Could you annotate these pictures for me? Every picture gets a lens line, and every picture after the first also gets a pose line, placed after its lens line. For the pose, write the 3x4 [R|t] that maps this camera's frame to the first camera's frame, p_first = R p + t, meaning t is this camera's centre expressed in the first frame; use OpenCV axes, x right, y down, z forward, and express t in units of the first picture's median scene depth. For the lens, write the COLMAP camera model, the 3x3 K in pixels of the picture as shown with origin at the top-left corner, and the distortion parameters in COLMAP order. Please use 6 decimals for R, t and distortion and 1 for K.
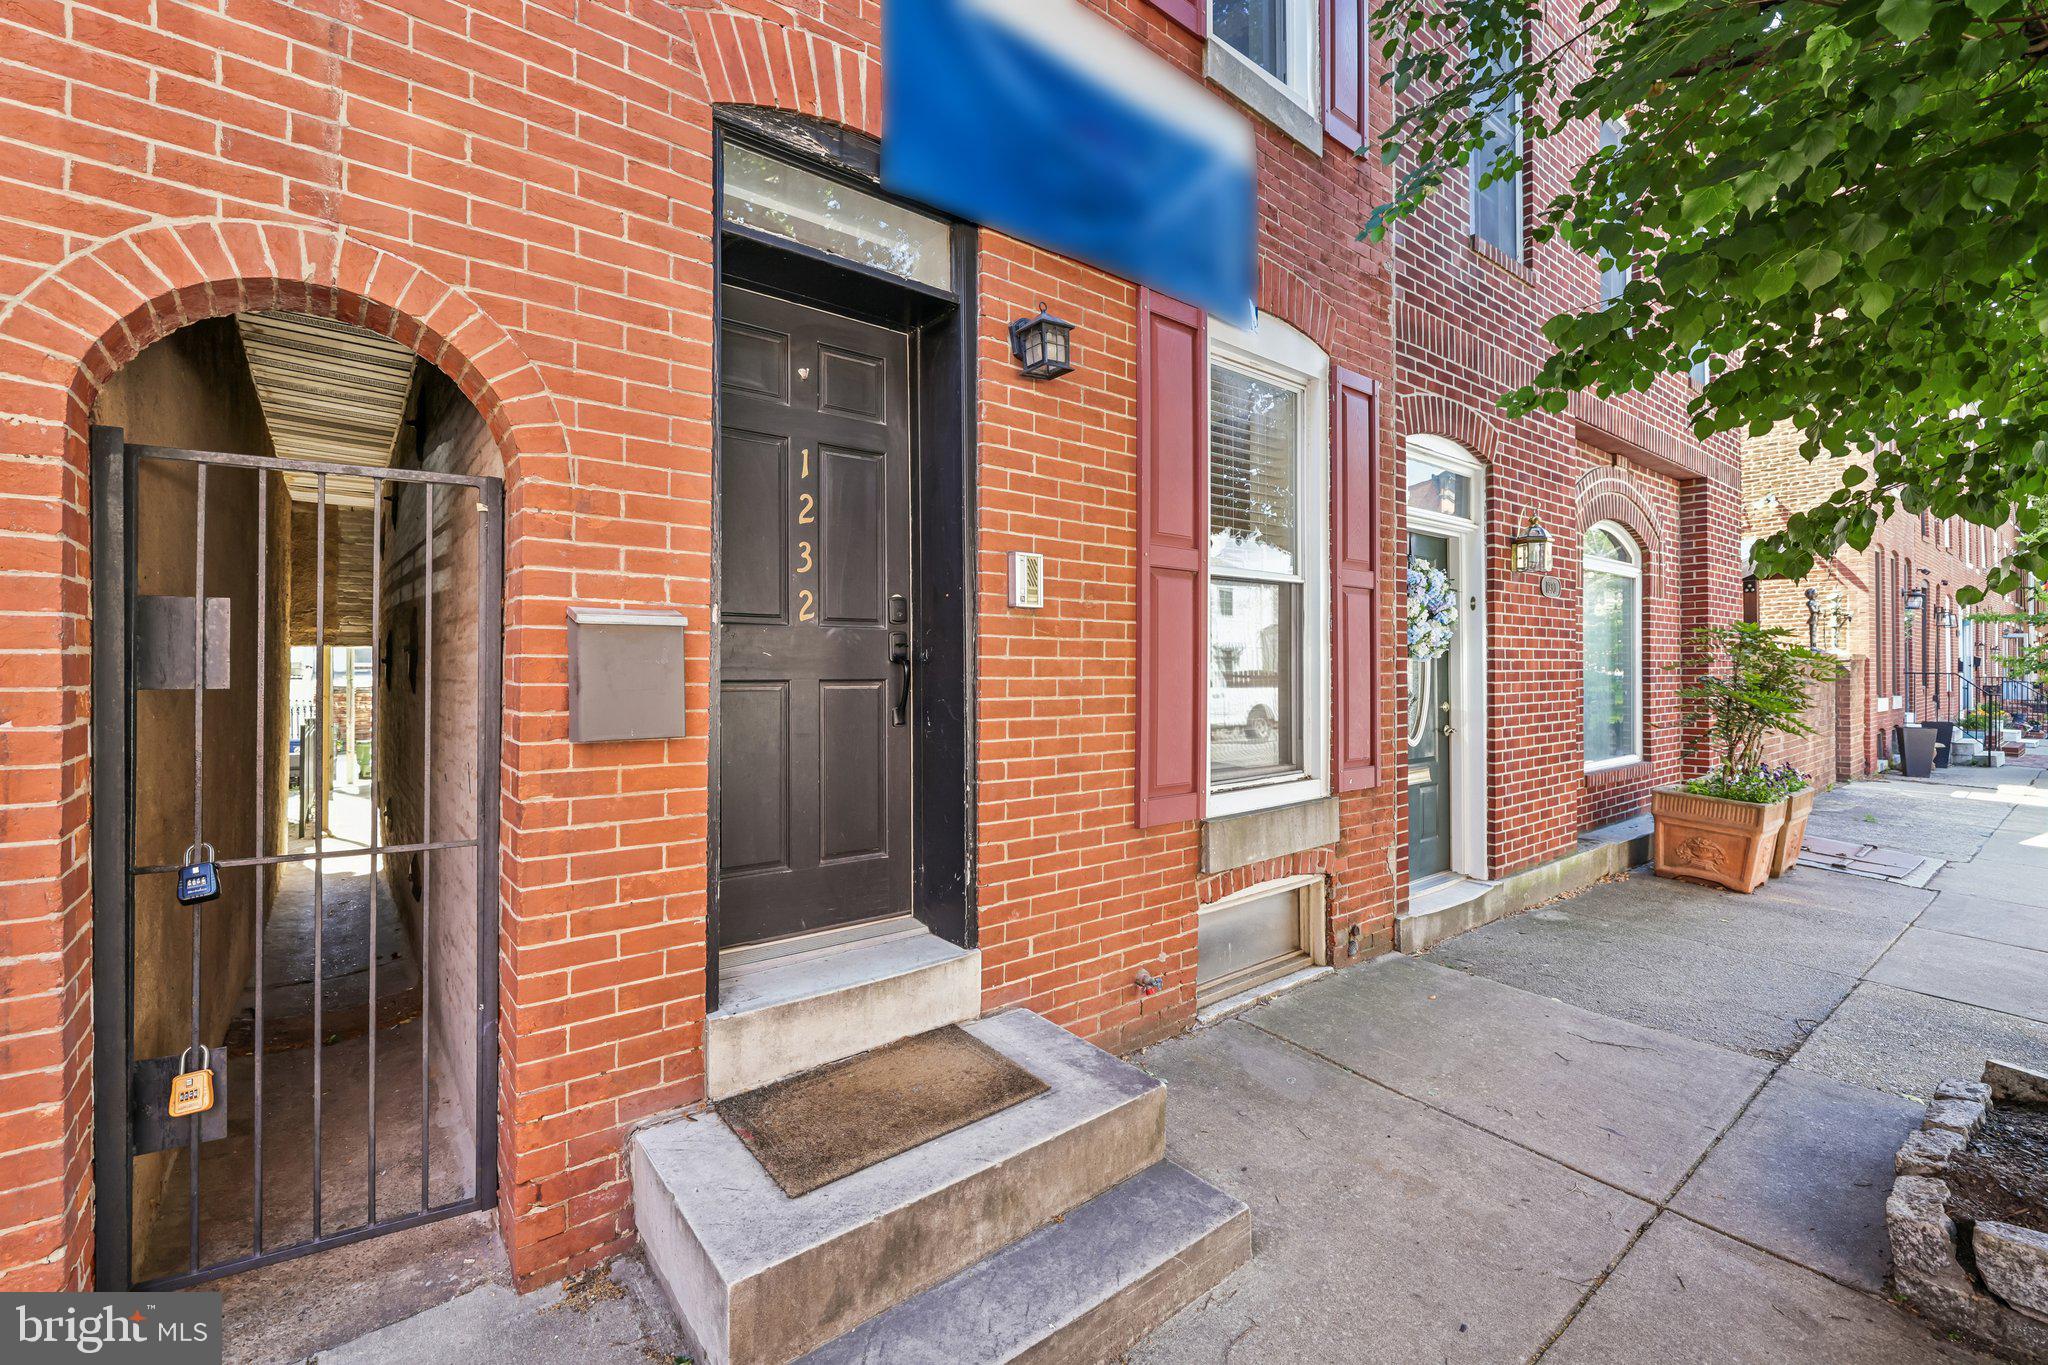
lens RADIAL K [[862.5, 0, 998.4], [0, 862.5, 667.8], [0, 0, 1]] dist [-0.000296, 0.000491]
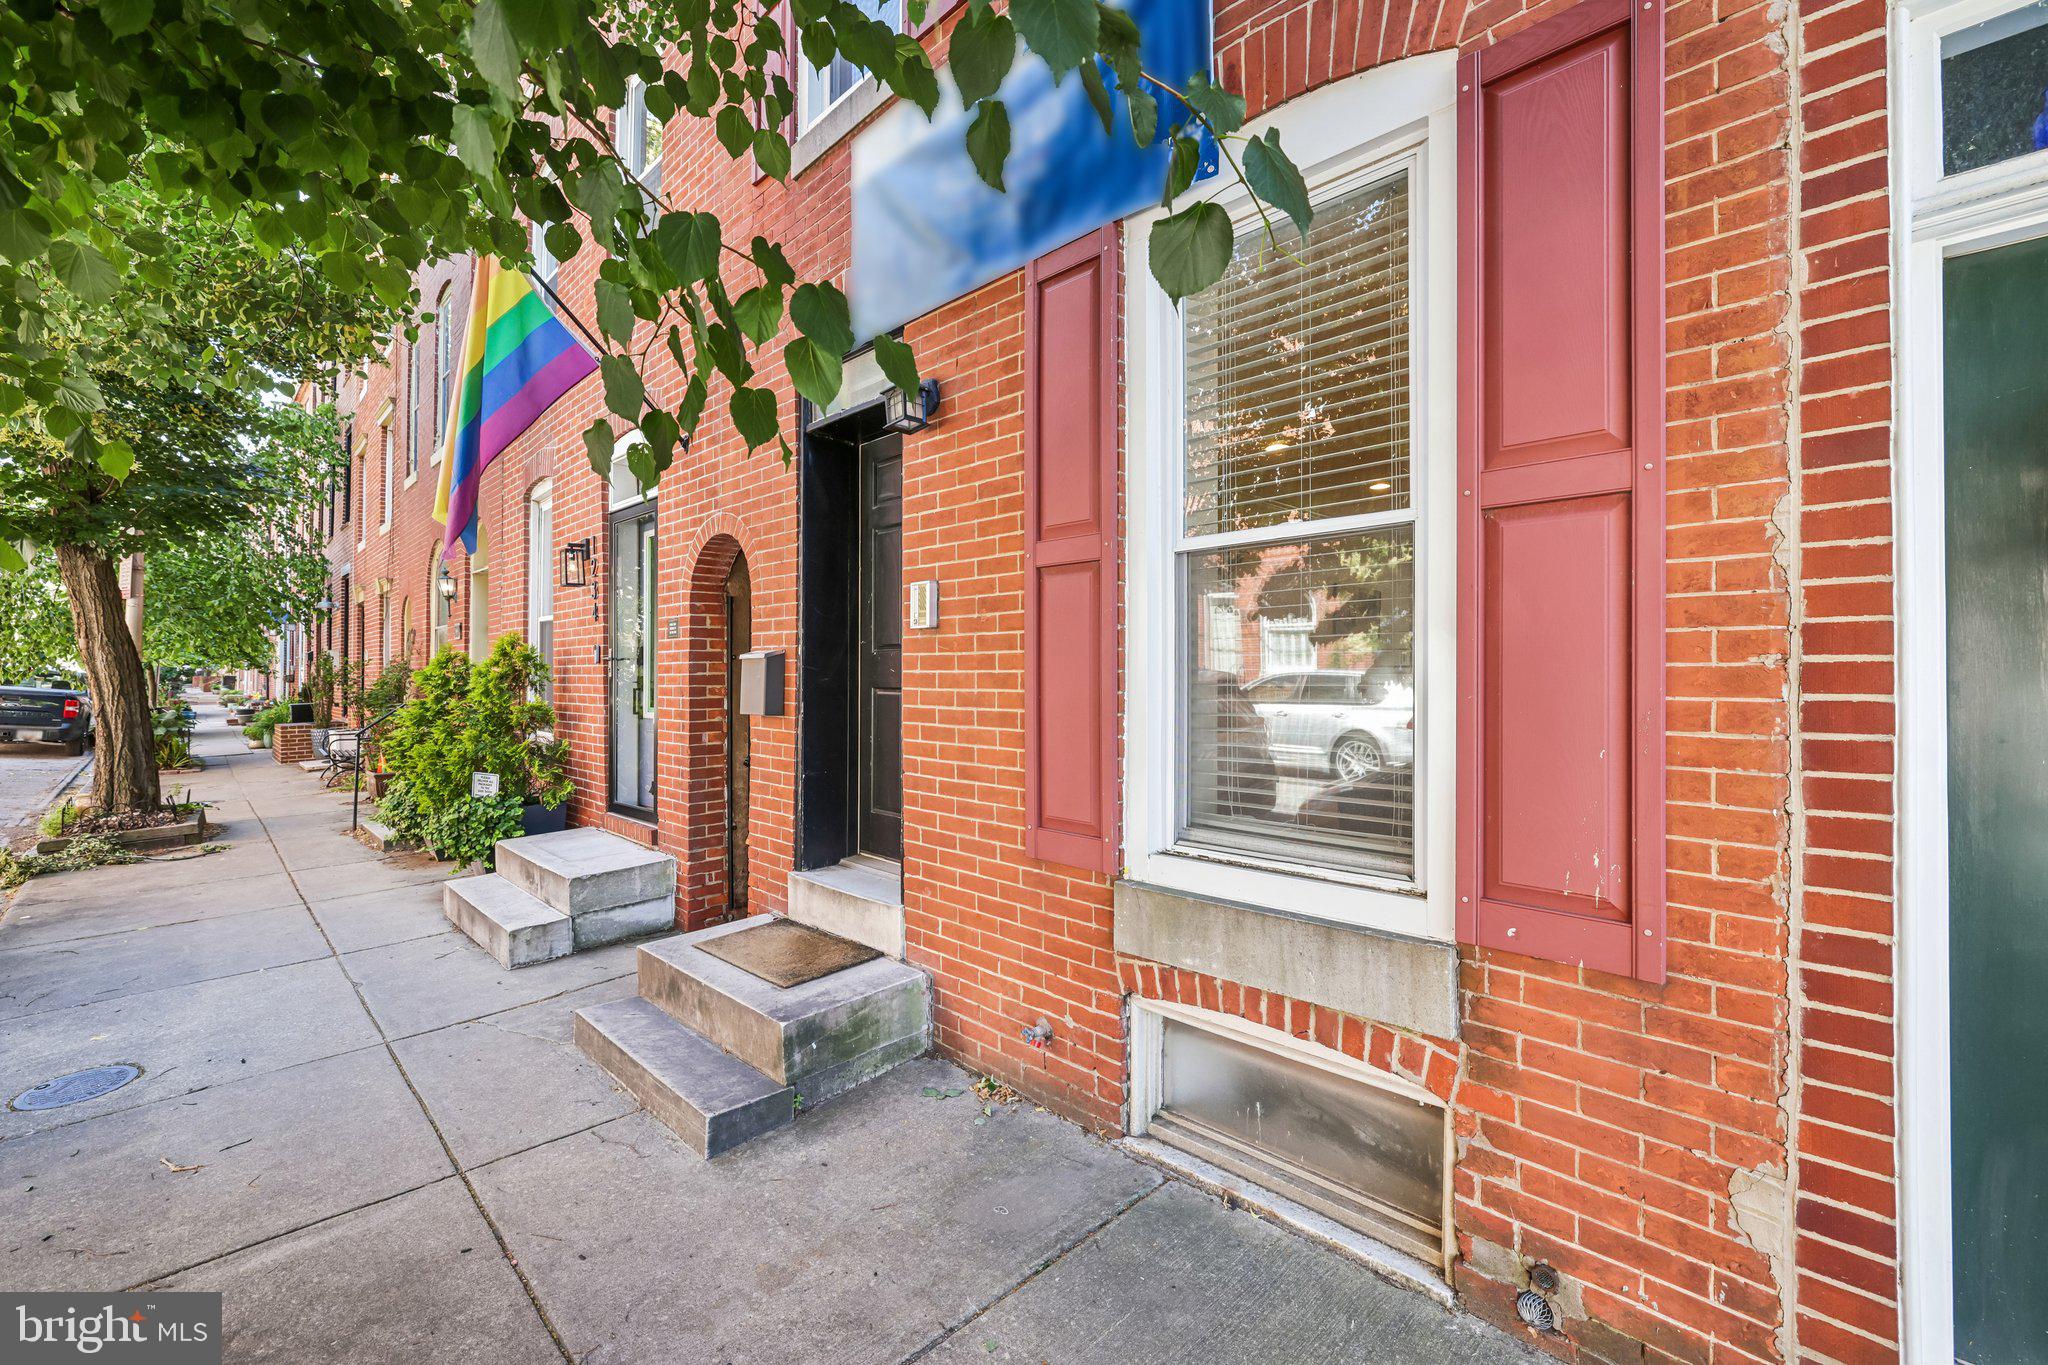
lens RADIAL K [[862.5, 0, 1009.0], [0, 862.5, 670.3], [0, 0, 1]] dist [-0.000296, 0.000491]
pose [[0.111082, -0.006527, -0.993790, 1.257074], [0.001186, 0.999979, -0.006435, -0.006066], [0.993811, -0.000463, 0.111087, 1.033286]]
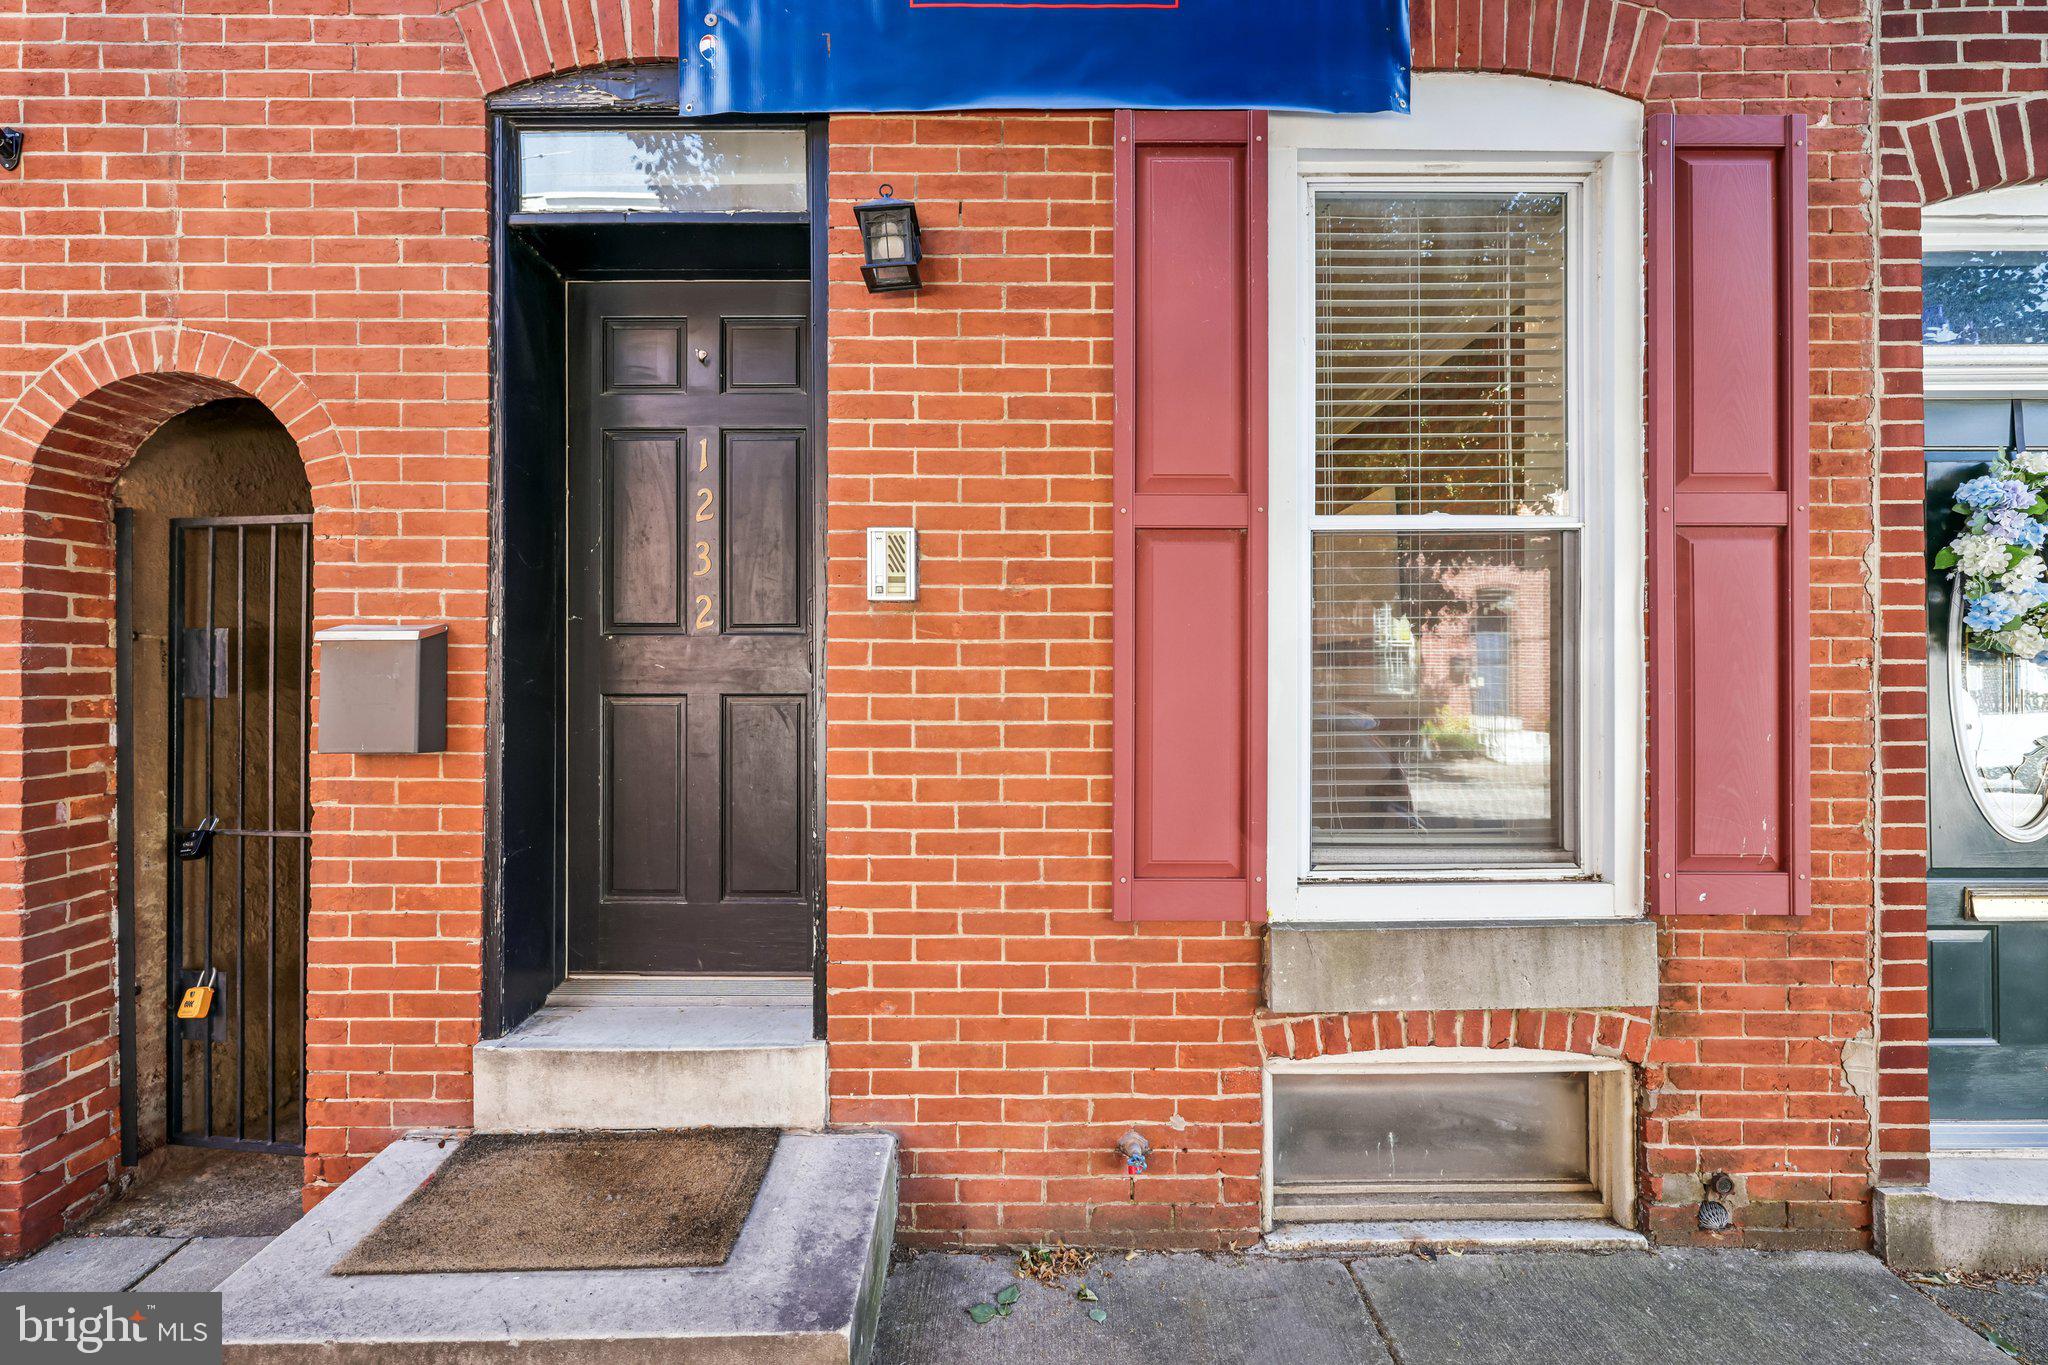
lens RADIAL K [[862.5, 0, 1013.6], [0, 862.5, 672.3], [0, 0, 1]] dist [-0.000296, 0.000491]
pose [[0.791294, -0.001091, -0.611435, 0.600413], [0.001582, 0.999999, 0.000263, -0.008525], [0.611434, -0.001175, 0.791295, 0.496053]]
